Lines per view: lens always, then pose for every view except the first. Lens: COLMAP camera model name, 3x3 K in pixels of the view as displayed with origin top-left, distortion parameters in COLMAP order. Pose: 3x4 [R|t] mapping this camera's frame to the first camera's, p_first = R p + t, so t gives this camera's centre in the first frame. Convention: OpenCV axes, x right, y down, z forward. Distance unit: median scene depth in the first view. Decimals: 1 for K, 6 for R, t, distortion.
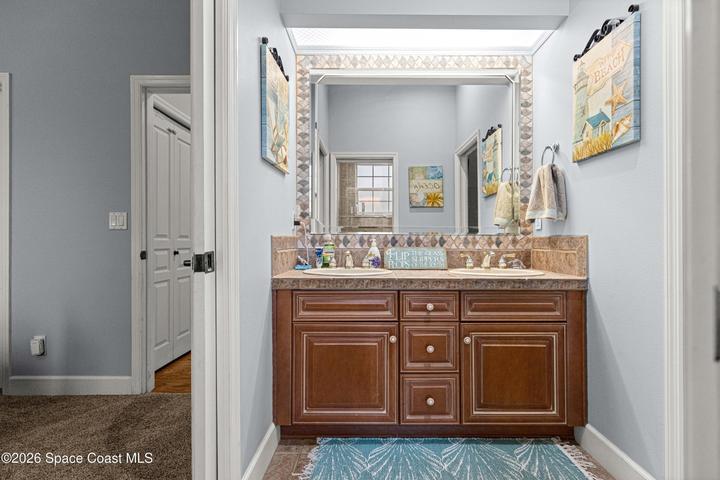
lens RADIAL K [[323.7, 0, 364.3], [0, 323.7, 240.4], [0, 0, 1]] dist [0.003425, -0.000057]
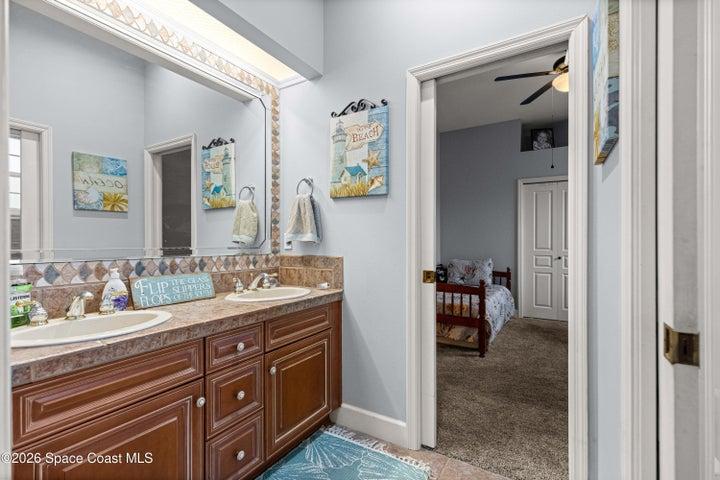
lens RADIAL K [[324.0, 0, 357.7], [0, 324.0, 242.7], [0, 0, 1]] dist [0.002168, 0.000102]
pose [[0.523979, -0.003941, 0.851722, -0.364412], [0.004708, 0.999987, 0.001731, -0.071921], [-0.851718, 0.003103, 0.523991, 0.270801]]
